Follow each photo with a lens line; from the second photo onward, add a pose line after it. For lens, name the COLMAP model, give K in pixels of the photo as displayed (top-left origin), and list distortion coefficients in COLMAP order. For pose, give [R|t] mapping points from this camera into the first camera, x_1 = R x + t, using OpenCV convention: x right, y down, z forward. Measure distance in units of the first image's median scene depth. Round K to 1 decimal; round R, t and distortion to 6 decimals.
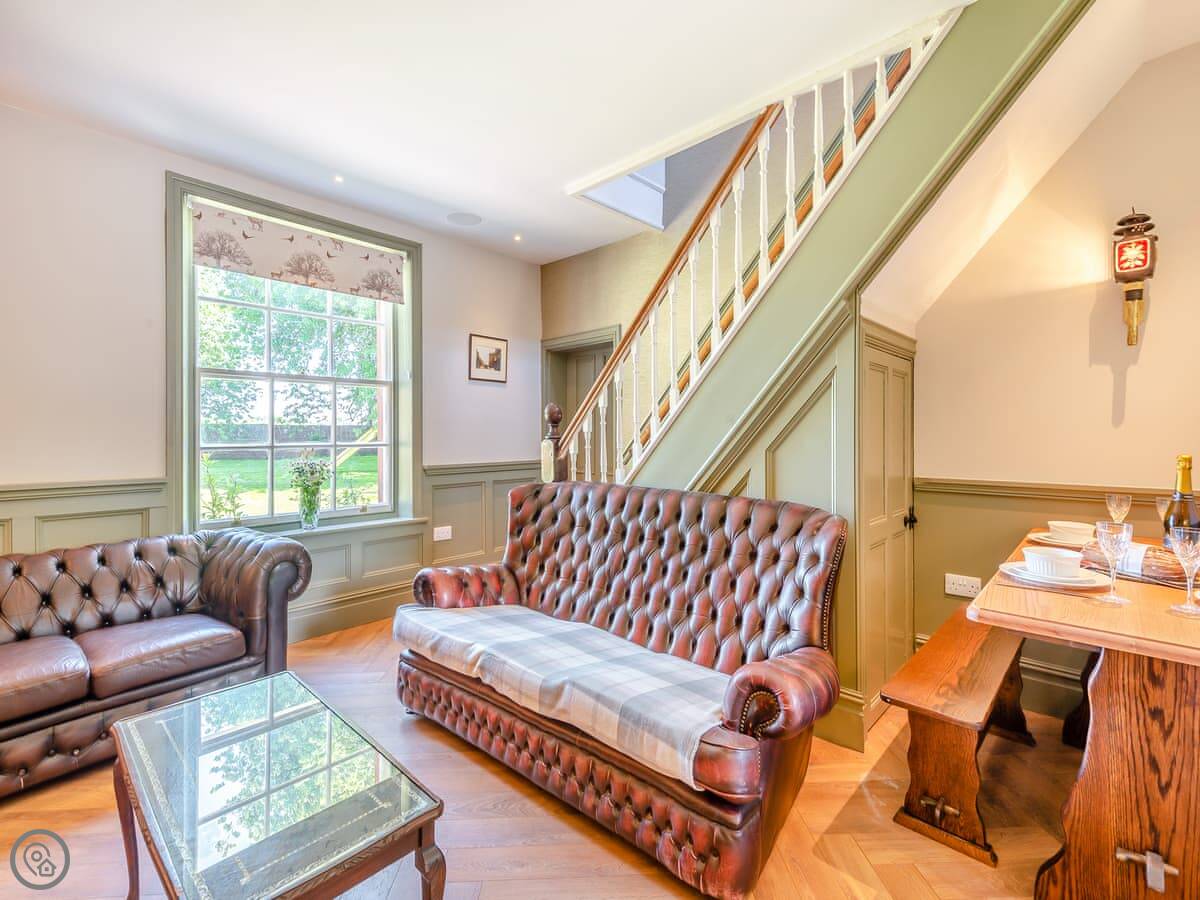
lens RADIAL K [[539.3, 0, 608.5], [0, 539.3, 440.9], [0, 0, 1]] dist [-0.000318, 0.000100]
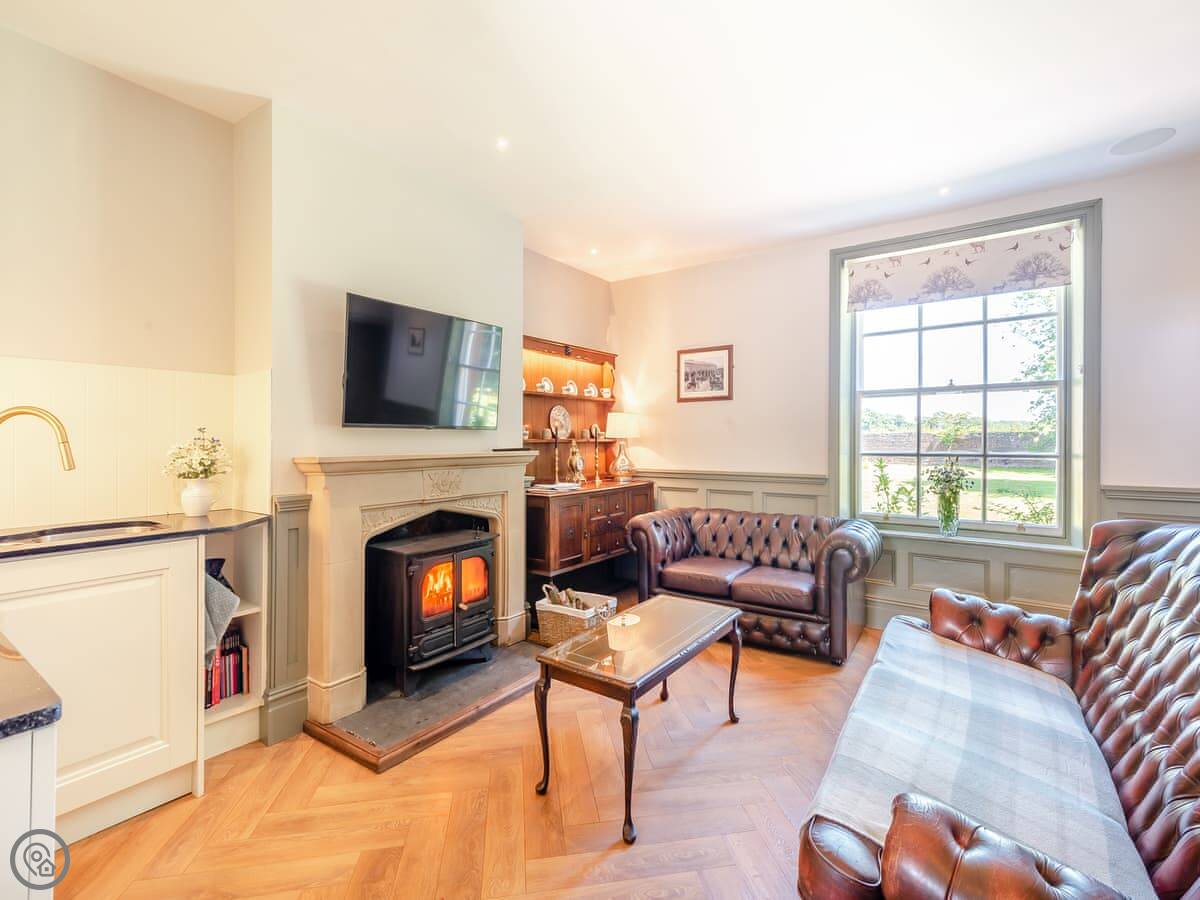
lens RADIAL K [[539.3, 0, 607.3], [0, 539.3, 441.8], [0, 0, 1]] dist [-0.000318, 0.000100]
pose [[0.111436, 0.004691, -0.993761, 0.438863], [-0.012607, 0.999915, 0.003306, -0.011976], [0.993692, 0.012160, 0.111485, 0.269448]]
